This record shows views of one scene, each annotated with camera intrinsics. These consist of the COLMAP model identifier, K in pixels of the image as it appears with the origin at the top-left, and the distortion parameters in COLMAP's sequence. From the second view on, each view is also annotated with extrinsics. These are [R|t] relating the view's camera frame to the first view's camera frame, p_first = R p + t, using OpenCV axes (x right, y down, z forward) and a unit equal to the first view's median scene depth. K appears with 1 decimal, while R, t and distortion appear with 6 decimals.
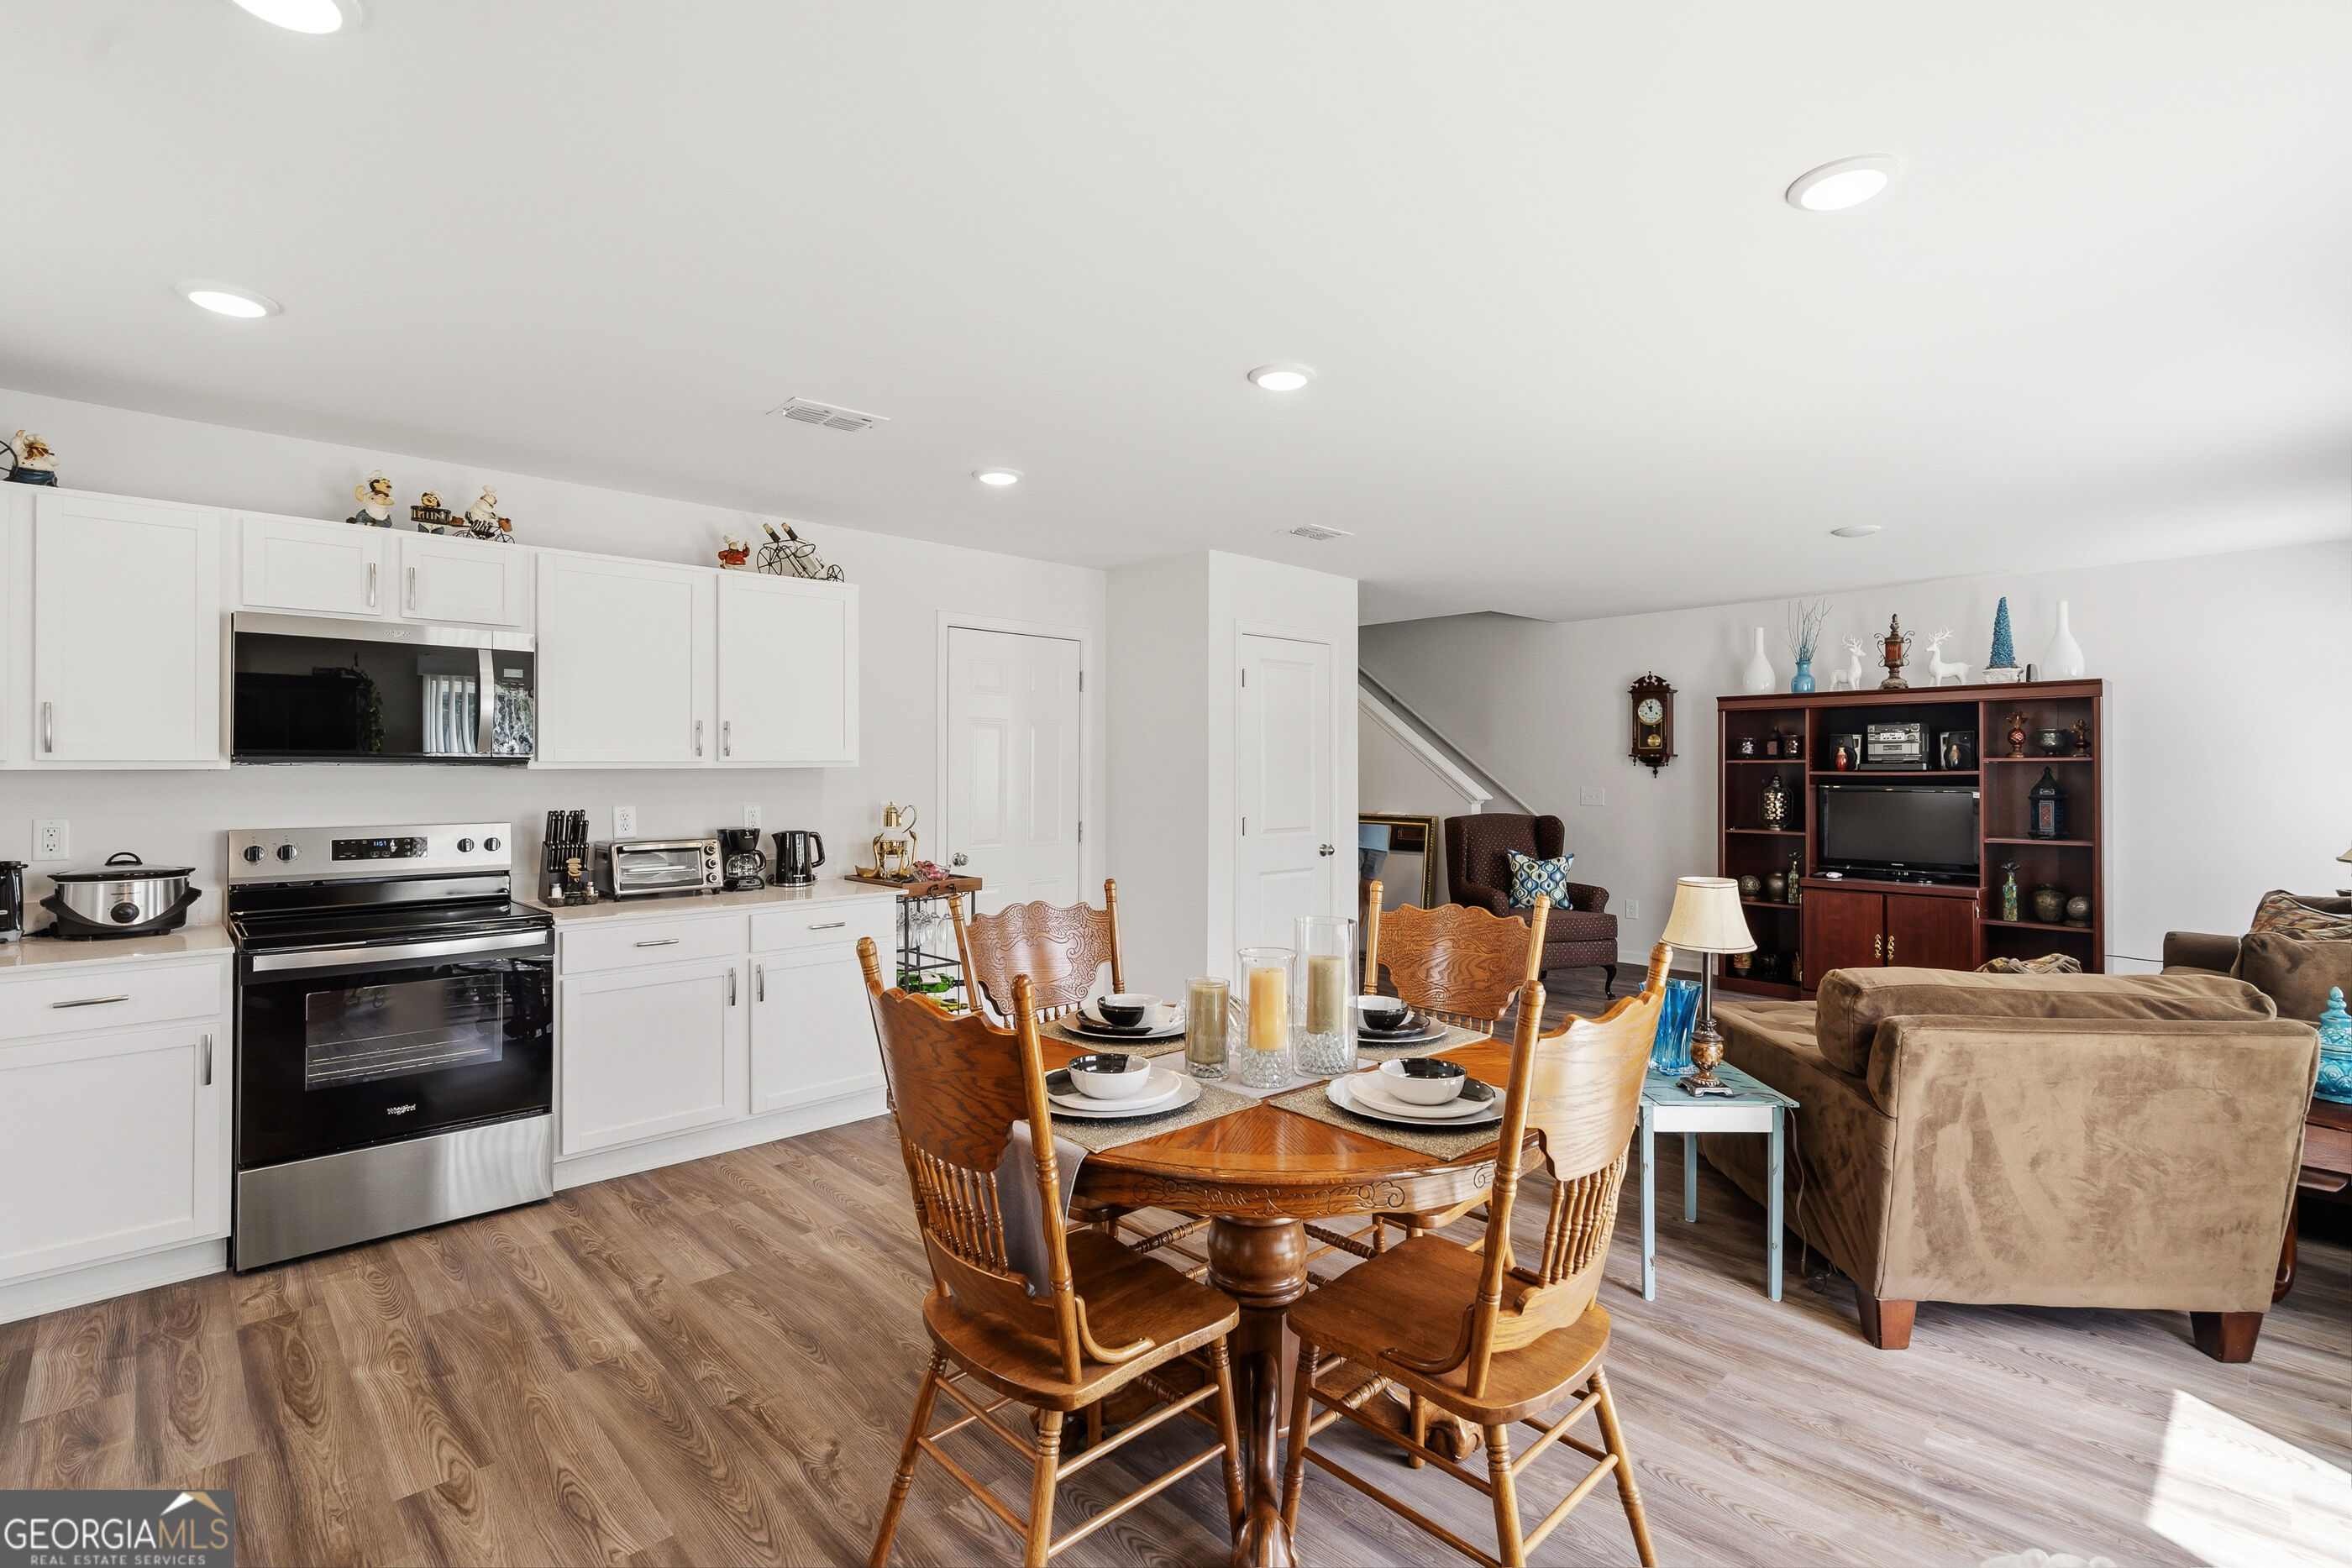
lens RADIAL K [[1076.5, 0, 1171.3], [0, 1076.5, 771.2], [0, 0, 1]] dist [-0.001462, 0.000091]
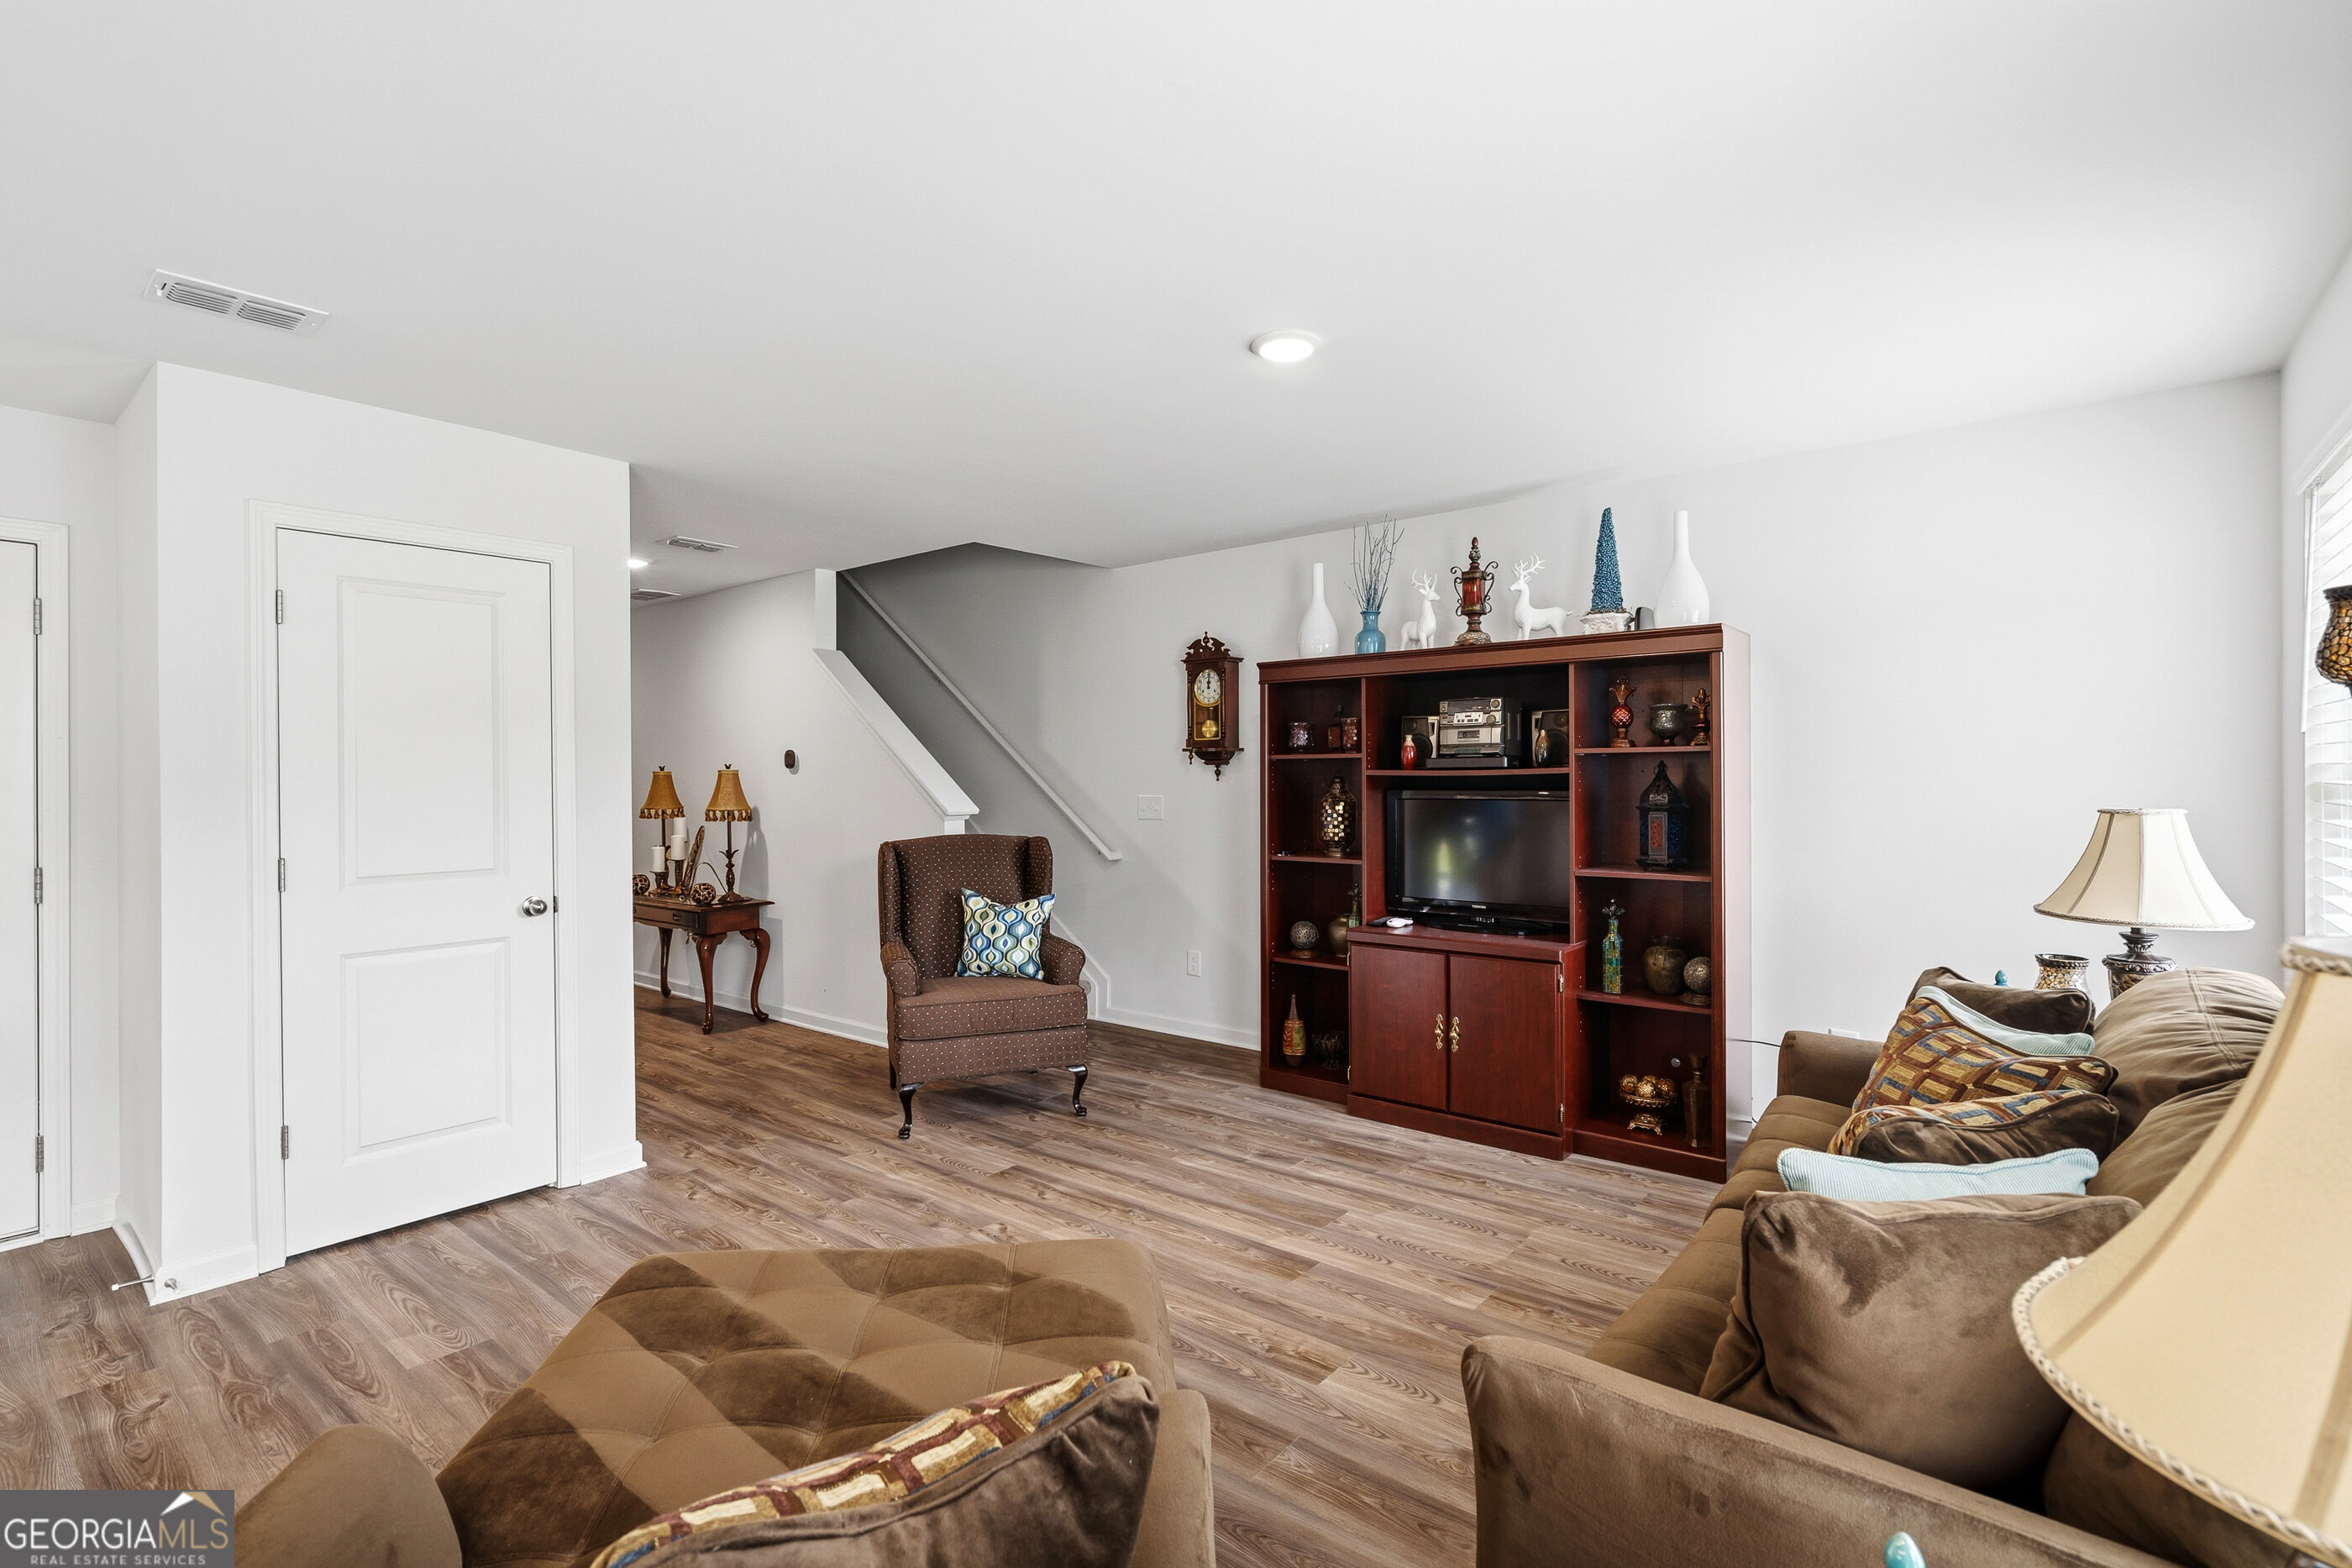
lens RADIAL K [[1096.7, 0, 1176.0], [0, 1096.7, 784.0], [0, 0, 1]] dist [0.008040, 0.000438]
pose [[0.992839, -0.006610, 0.119274, 0.402150], [0.005829, 0.999959, 0.006889, 0.003509], [-0.119315, -0.006144, 0.992837, 0.335605]]
